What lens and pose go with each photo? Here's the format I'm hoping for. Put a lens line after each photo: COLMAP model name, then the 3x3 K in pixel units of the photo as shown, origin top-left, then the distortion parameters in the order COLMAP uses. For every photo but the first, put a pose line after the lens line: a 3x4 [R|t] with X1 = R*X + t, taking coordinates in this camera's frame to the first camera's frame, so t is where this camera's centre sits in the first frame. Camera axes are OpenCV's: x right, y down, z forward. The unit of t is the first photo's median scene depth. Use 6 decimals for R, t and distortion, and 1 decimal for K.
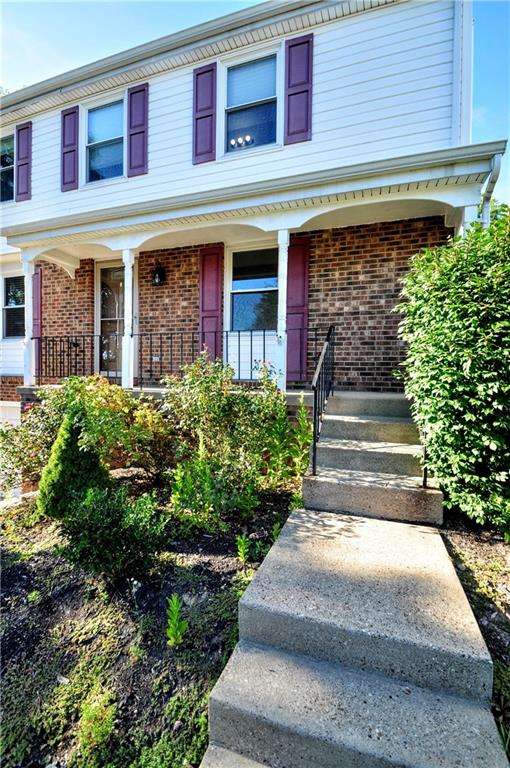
lens RADIAL K [[336.7, 0, 255.0], [0, 336.7, 384.0], [0, 0, 1]] dist [0.002093, -0.011714]
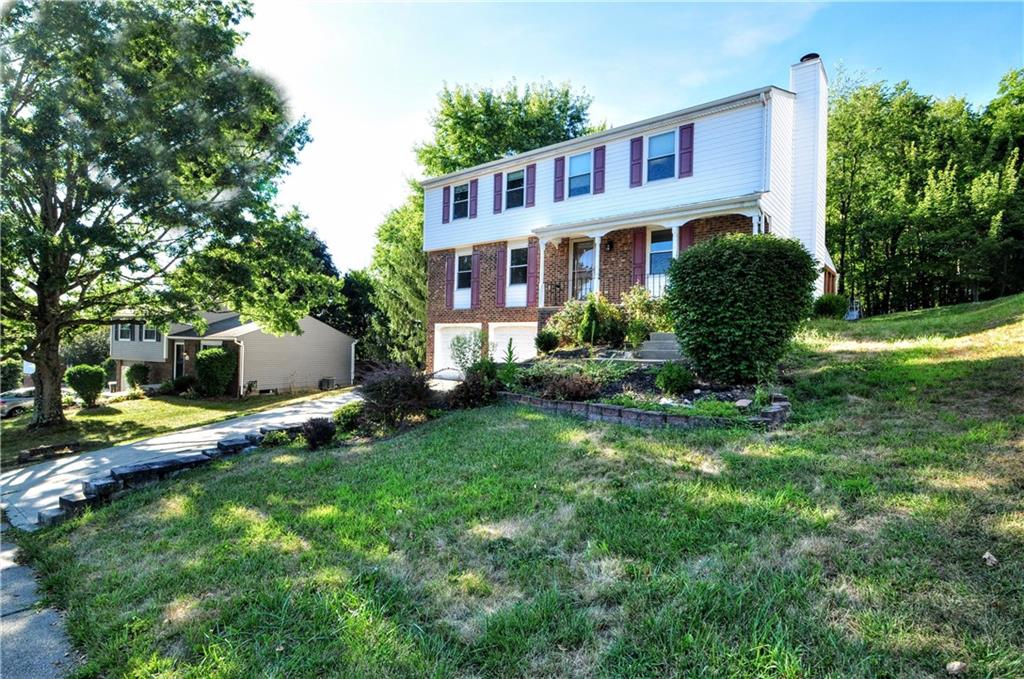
lens RADIAL K [[490.9, 0, 512.0], [0, 490.9, 339.5], [0, 0, 1]] dist [0.000125, -0.000022]
pose [[0.939393, 0.004392, -0.342814, 0.142891], [-0.019061, 0.999040, -0.039433, 0.319311], [0.342312, 0.043577, 0.938575, -1.765726]]
